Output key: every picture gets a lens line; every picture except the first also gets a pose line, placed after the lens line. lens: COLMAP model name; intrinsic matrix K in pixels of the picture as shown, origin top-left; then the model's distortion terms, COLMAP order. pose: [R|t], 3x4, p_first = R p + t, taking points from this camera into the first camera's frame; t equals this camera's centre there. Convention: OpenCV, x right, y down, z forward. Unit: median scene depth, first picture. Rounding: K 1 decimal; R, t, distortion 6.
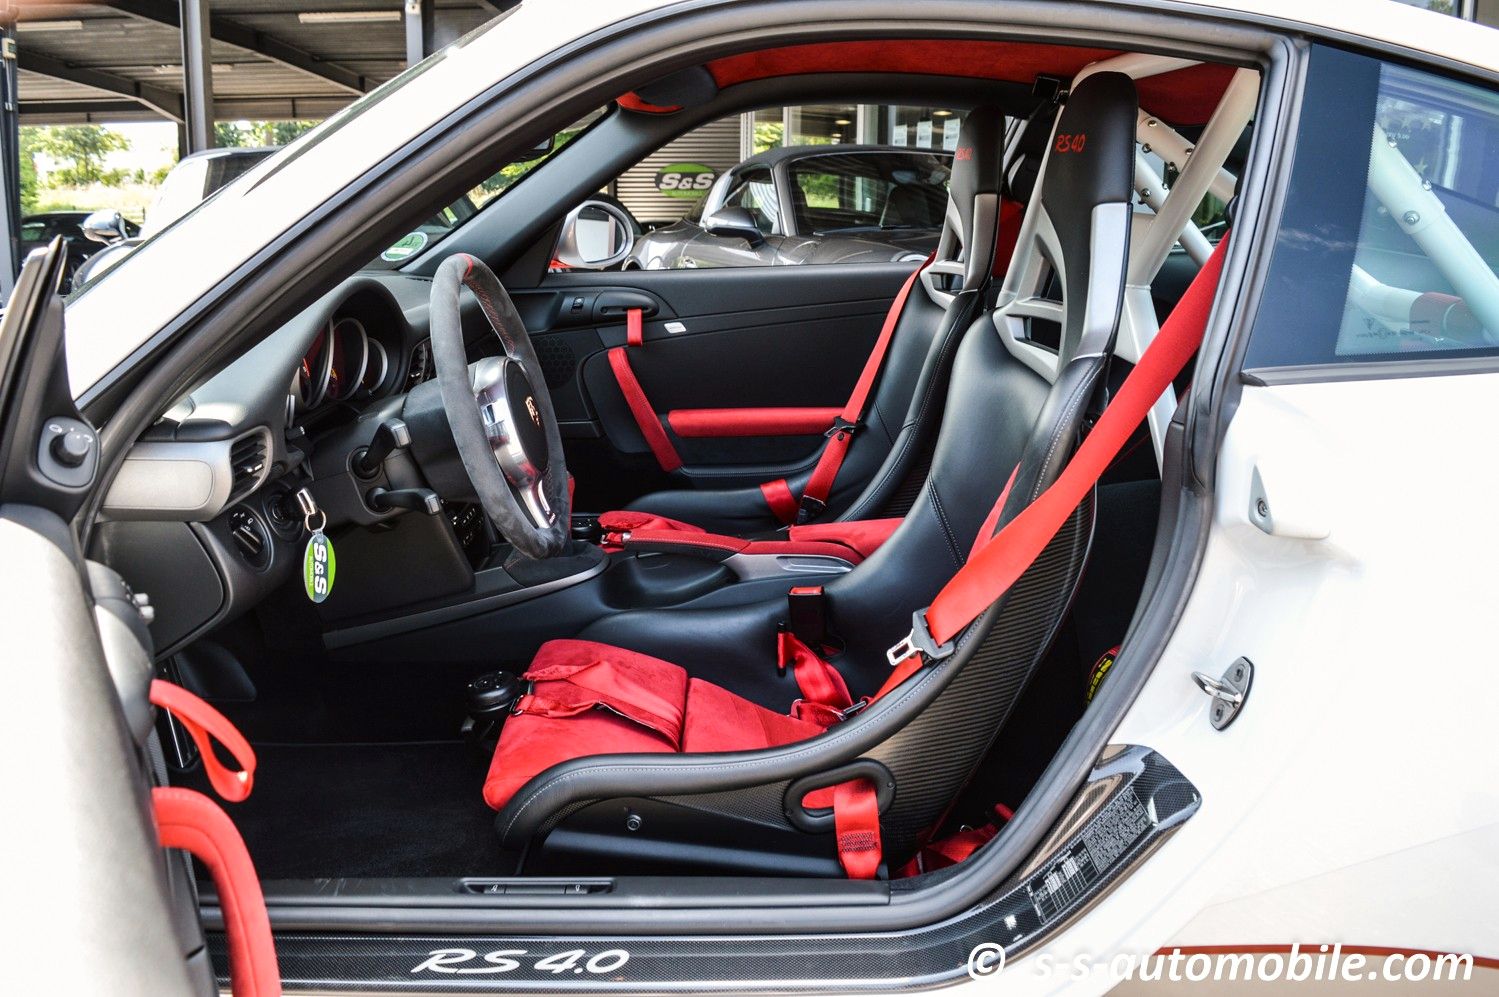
lens RADIAL K [[1173.1, 0, 749.5], [0, 1173.1, 498.5], [0, 0, 1]] dist [-0.086376, 0.010245]
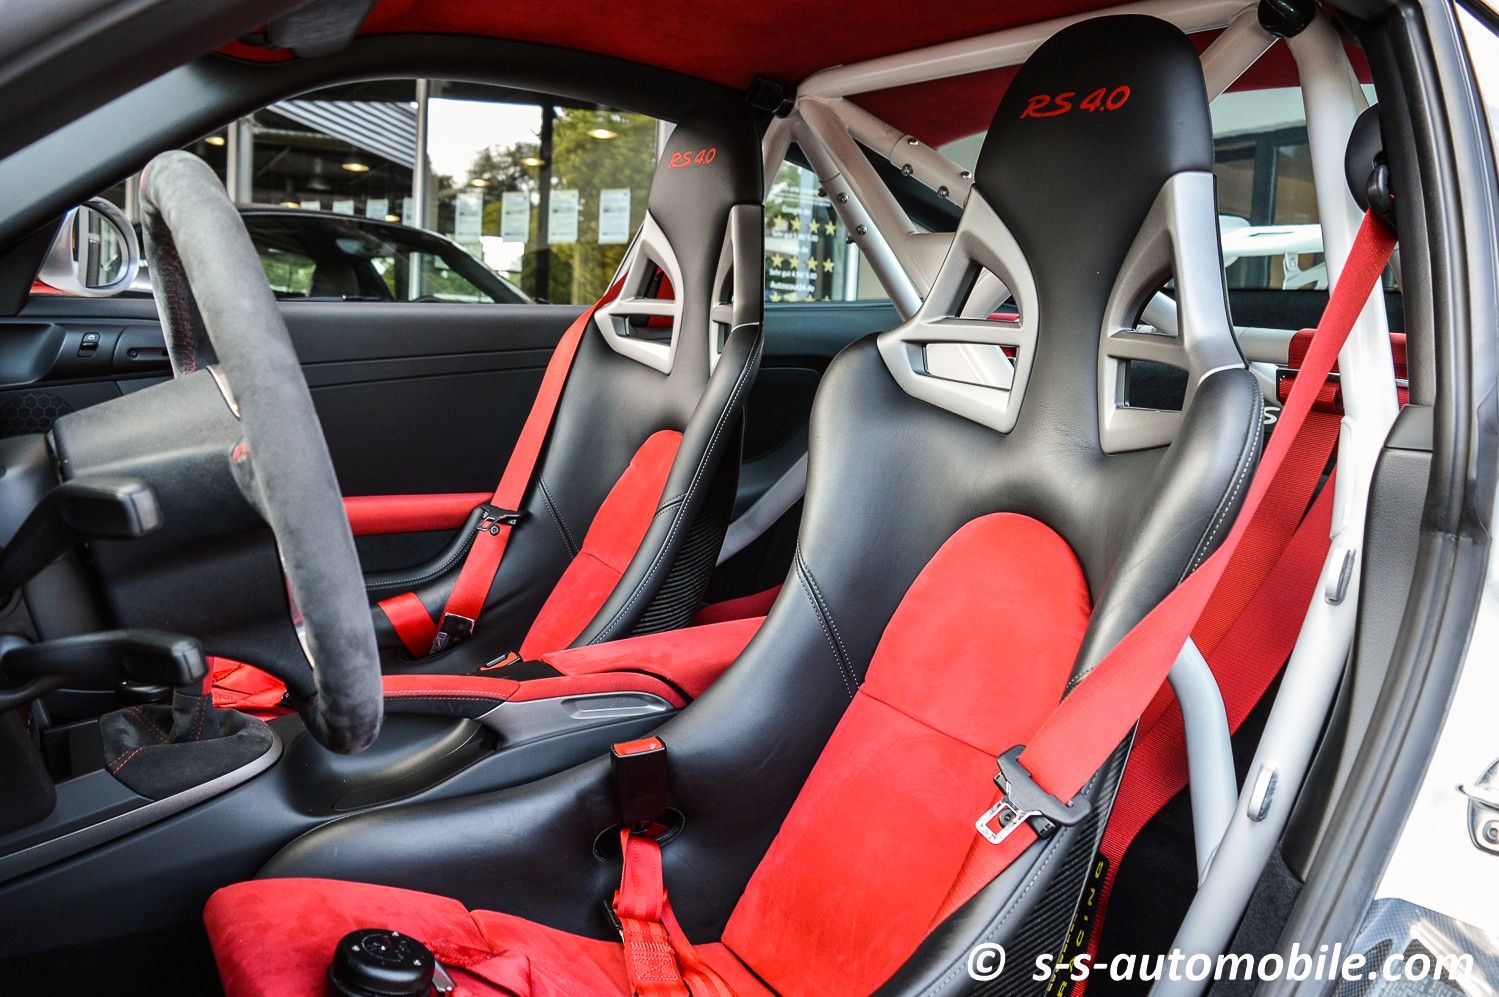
lens RADIAL K [[1205.1, 0, 749.5], [0, 1205.1, 498.5], [0, 0, 1]] dist [-0.081881, 0.002057]
pose [[0.855006, -0.024483, 0.518040, -0.281489], [0.073319, 0.994559, -0.074006, -0.007326], [-0.513410, 0.101257, 0.852149, 0.426272]]
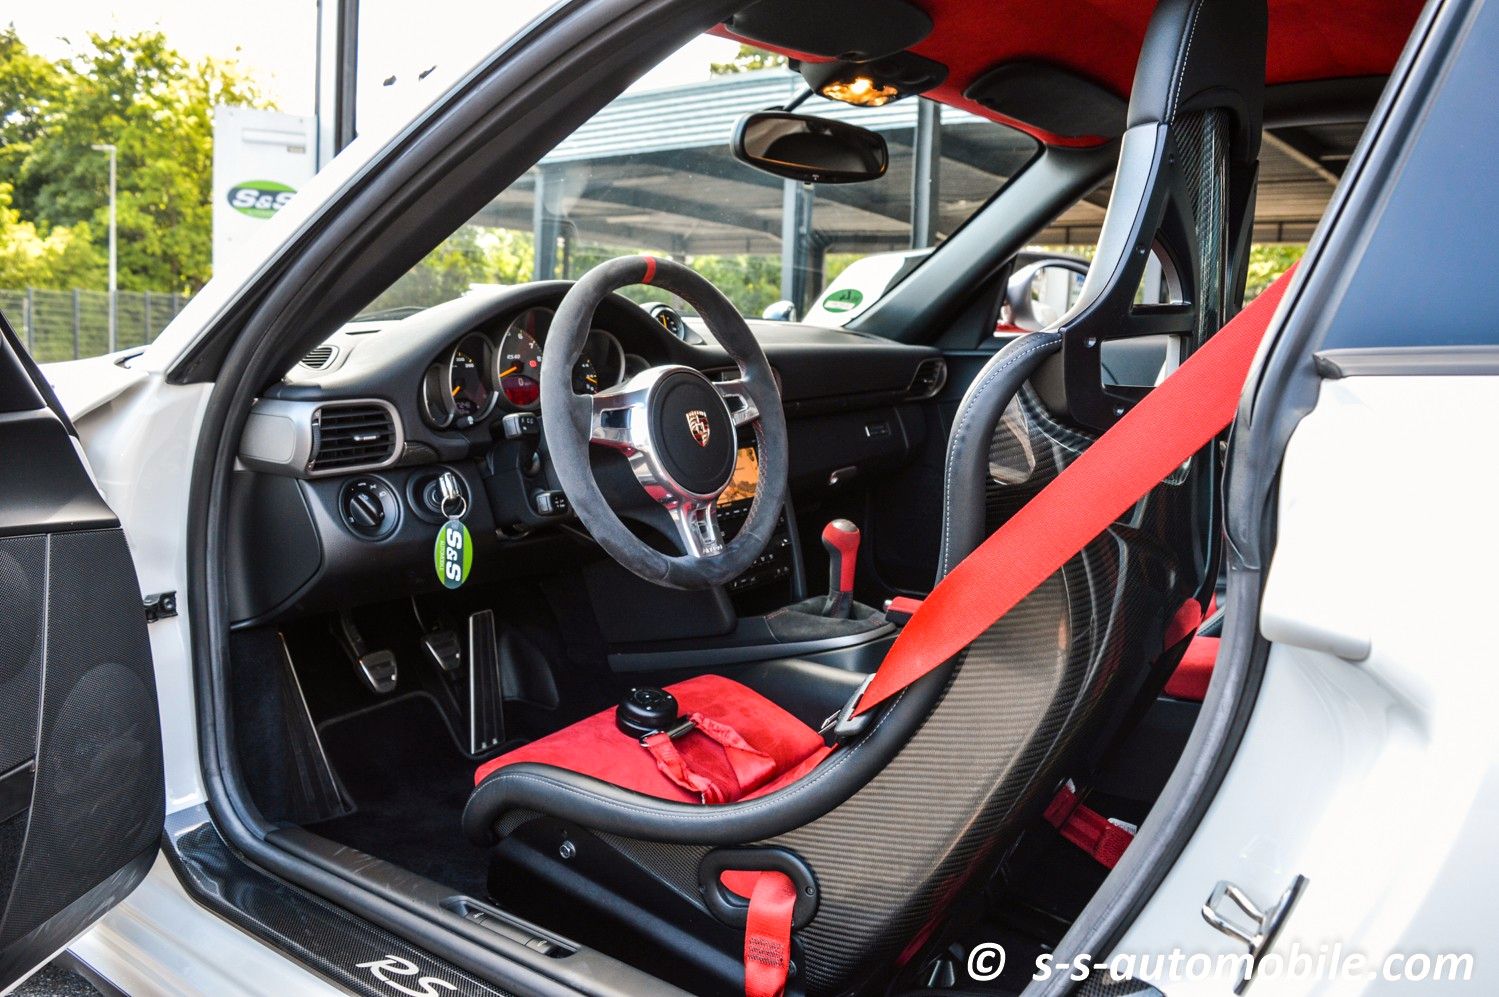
lens RADIAL K [[1173.1, 0, 749.5], [0, 1173.1, 498.5], [0, 0, 1]] dist [-0.086376, 0.010245]
pose [[0.805310, 0.097986, -0.584700, 0.370910], [-0.159779, 0.985626, -0.054889, 0.023249], [0.570917, 0.137625, 0.809391, 0.277750]]
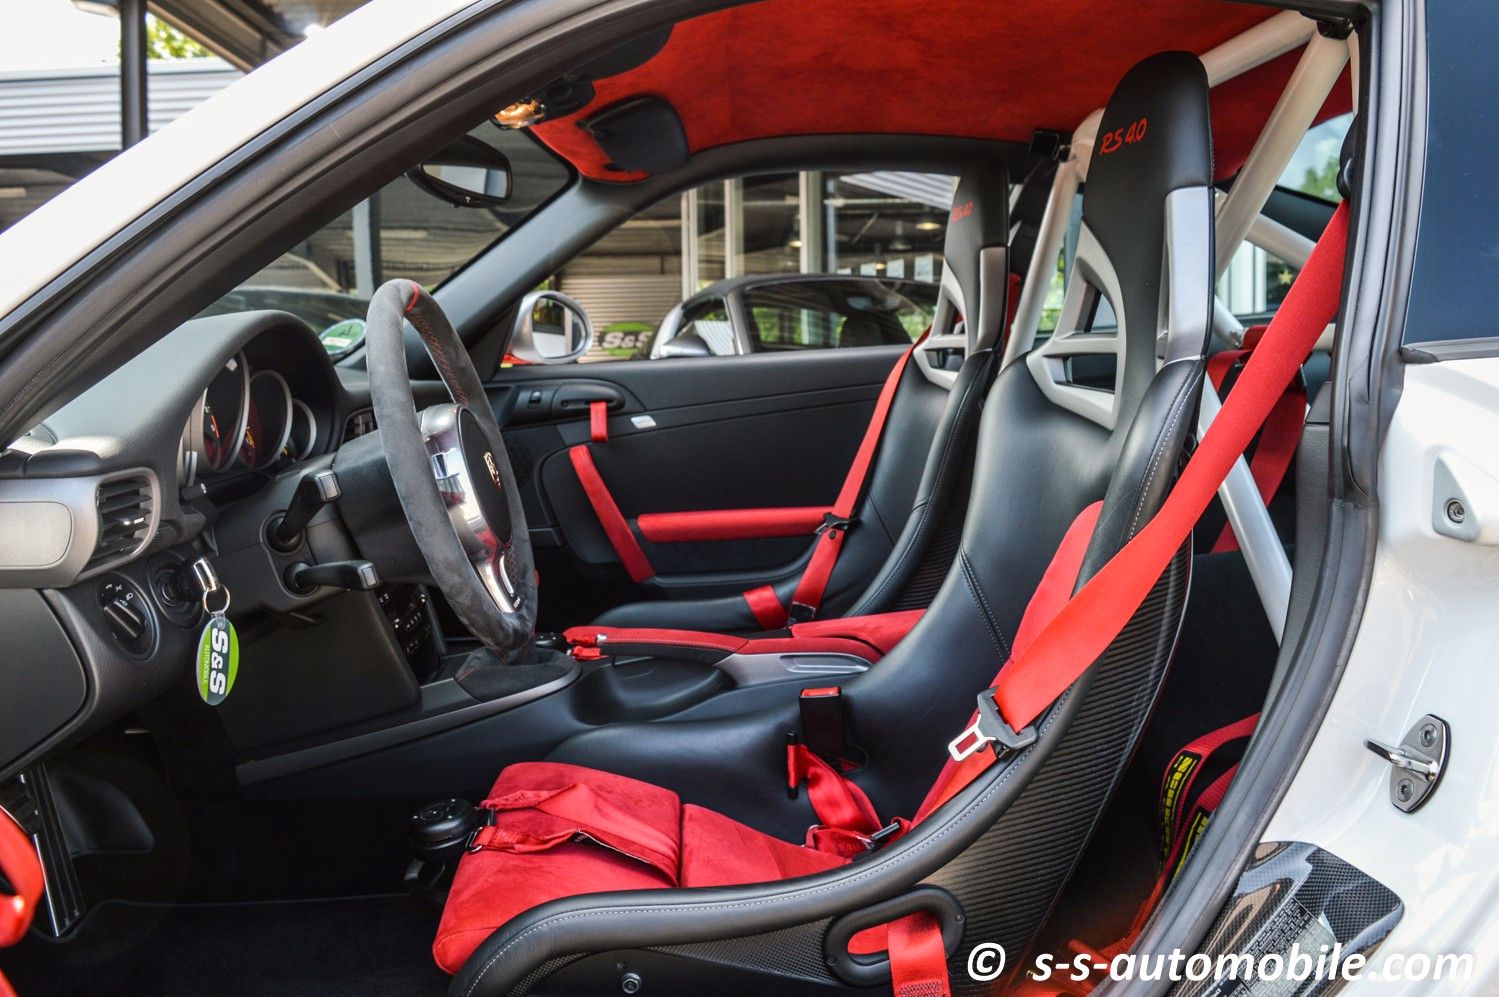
lens RADIAL K [[1173.1, 0, 749.5], [0, 1173.1, 498.5], [0, 0, 1]] dist [-0.086376, 0.010245]
pose [[0.998521, -0.026864, 0.047260, -0.043007], [0.032855, 0.990844, -0.130956, 0.056239], [-0.043310, 0.132315, 0.990261, 0.176817]]
